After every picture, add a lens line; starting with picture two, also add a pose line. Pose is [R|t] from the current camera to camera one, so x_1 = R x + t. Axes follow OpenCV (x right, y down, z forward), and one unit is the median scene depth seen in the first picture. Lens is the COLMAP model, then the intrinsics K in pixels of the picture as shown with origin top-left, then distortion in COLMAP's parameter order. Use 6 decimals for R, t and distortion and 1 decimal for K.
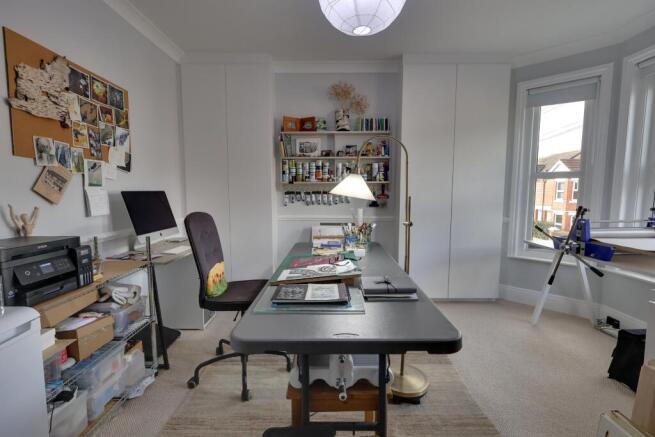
lens RADIAL K [[300.8, 0, 327.5], [0, 300.8, 218.5], [0, 0, 1]] dist [-0.001549, 0.000902]
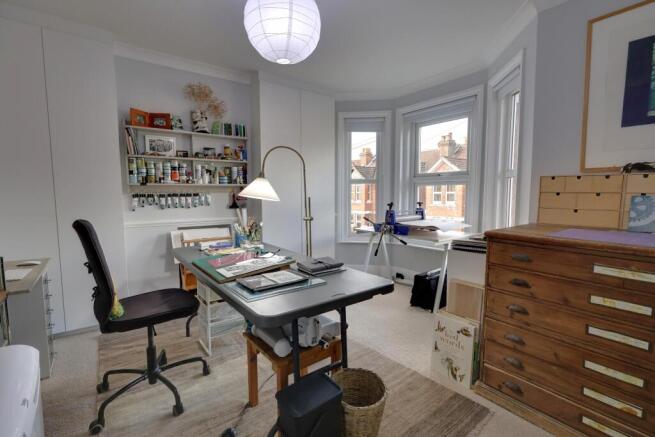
lens RADIAL K [[300.8, 0, 327.5], [0, 300.8, 218.5], [0, 0, 1]] dist [-0.001549, 0.000902]
pose [[0.797244, -0.054097, 0.601228, -0.227389], [0.059211, 0.998182, 0.011298, 0.003634], [-0.600746, 0.026592, 0.798997, -0.028265]]
